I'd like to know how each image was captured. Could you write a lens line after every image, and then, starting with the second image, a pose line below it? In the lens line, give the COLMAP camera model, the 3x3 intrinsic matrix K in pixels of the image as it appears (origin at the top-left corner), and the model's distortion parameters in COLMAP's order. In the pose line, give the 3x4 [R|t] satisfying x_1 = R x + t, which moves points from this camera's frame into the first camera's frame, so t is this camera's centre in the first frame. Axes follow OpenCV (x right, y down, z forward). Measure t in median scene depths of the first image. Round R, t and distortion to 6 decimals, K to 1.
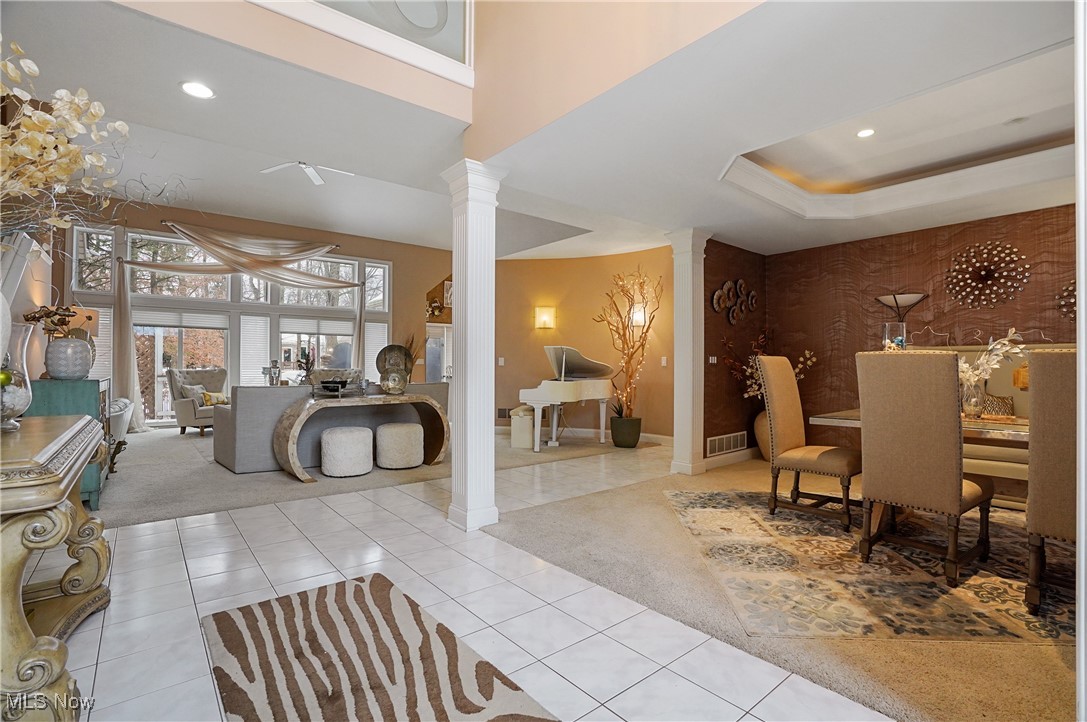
lens RADIAL K [[504.0, 0, 545.2], [0, 504.0, 359.6], [0, 0, 1]] dist [-0.054383, 0.011345]
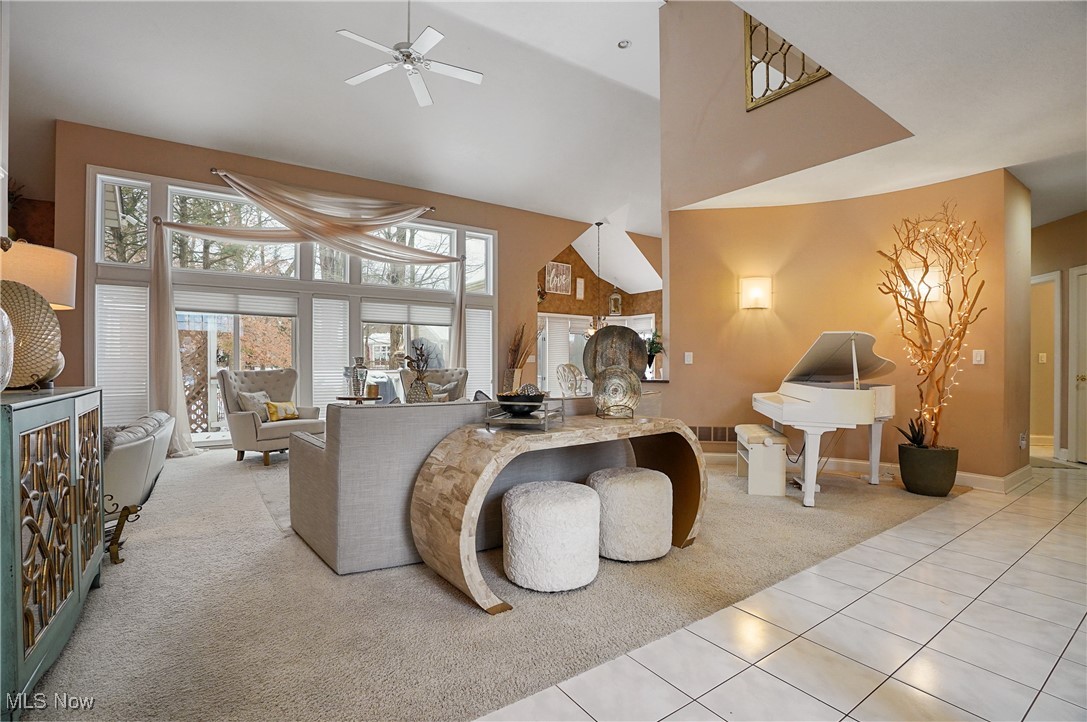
lens RADIAL K [[504.0, 0, 542.5], [0, 504.0, 364.9], [0, 0, 1]] dist [-0.054383, 0.011345]
pose [[0.995947, -0.001817, -0.089928, -0.327918], [0.003015, 0.999909, 0.013180, 0.005679], [0.089896, -0.013398, 0.995861, 0.451337]]
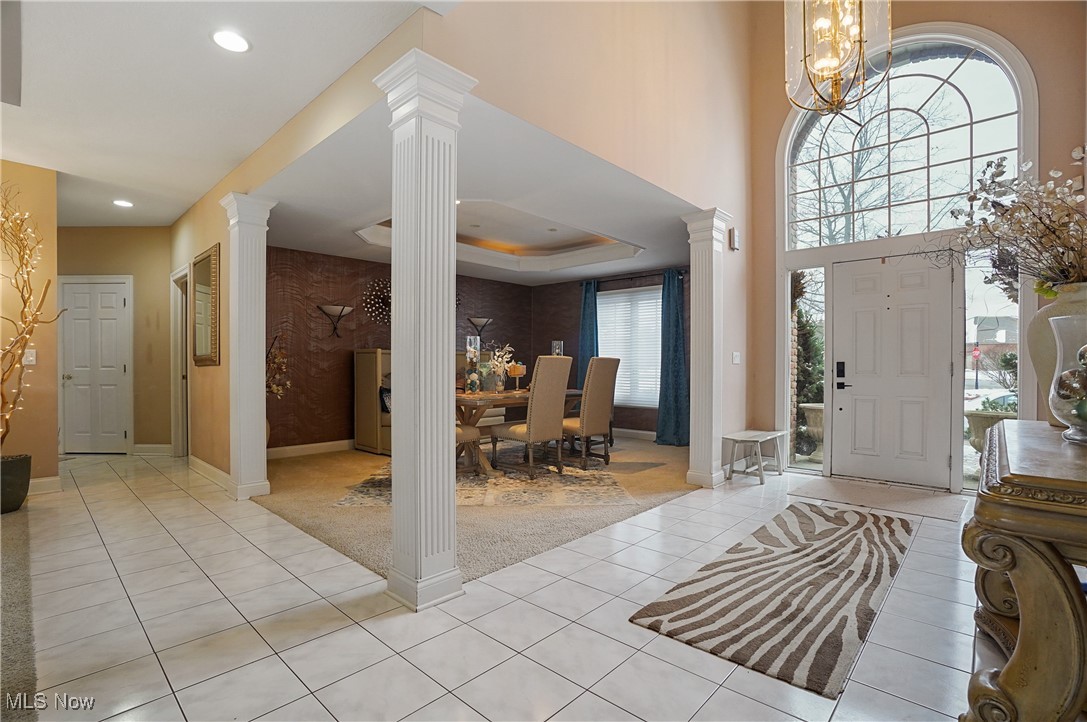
lens RADIAL K [[504.0, 0, 539.7], [0, 504.0, 370.2], [0, 0, 1]] dist [-0.054383, 0.011345]
pose [[-0.130424, -0.015175, 0.991342, -0.541710], [-0.012506, 0.999828, 0.013660, 0.004851], [-0.991379, -0.010616, -0.130591, 0.607485]]
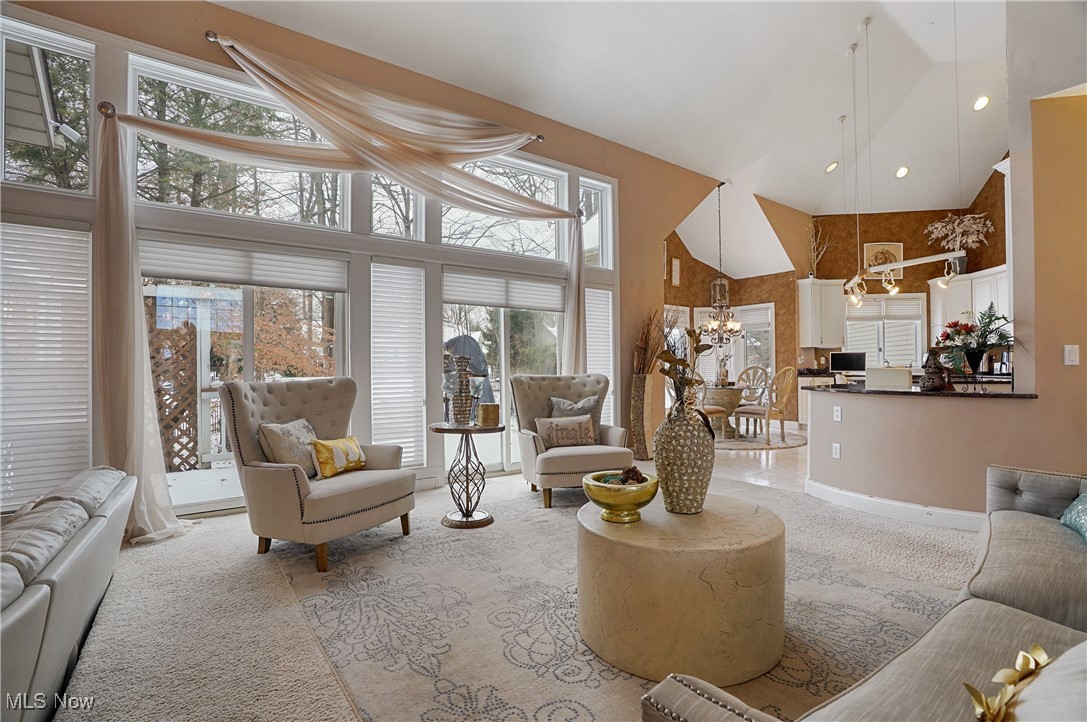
lens RADIAL K [[504.0, 0, 548.5], [0, 504.0, 366.1], [0, 0, 1]] dist [-0.054383, 0.011345]
pose [[0.998185, -0.007817, -0.059721, -0.693170], [0.008399, 0.999920, 0.009495, 0.008270], [0.059642, -0.009980, 0.998170, 0.884766]]
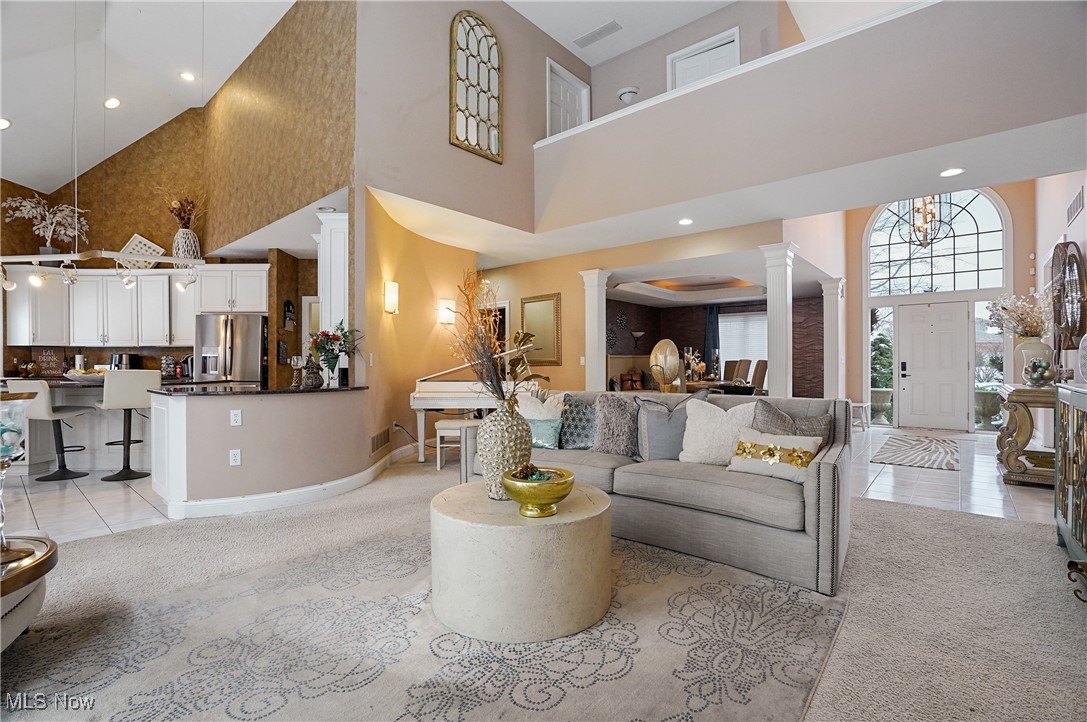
lens RADIAL K [[504.0, 0, 534.1], [0, 504.0, 363.7], [0, 0, 1]] dist [-0.054383, 0.011345]
pose [[-0.160417, -0.002111, 0.987047, -1.071667], [-0.008465, 0.999964, 0.000763, 0.009475], [-0.987013, -0.008233, -0.160430, 1.357381]]
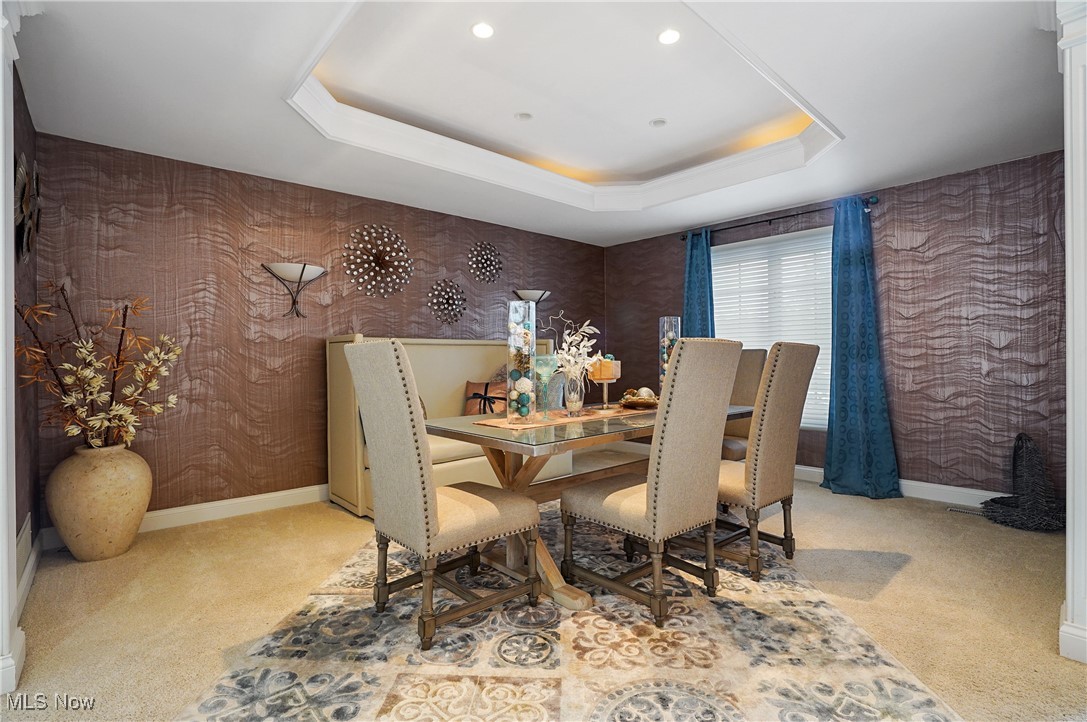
lens RADIAL K [[504.0, 0, 541.7], [0, 504.0, 360.5], [0, 0, 1]] dist [-0.054383, 0.011345]
pose [[-0.040079, -0.004094, 0.999188, -0.040237], [-0.003041, 0.999987, 0.003976, 0.007341], [-0.999192, -0.002879, -0.040091, 0.609019]]
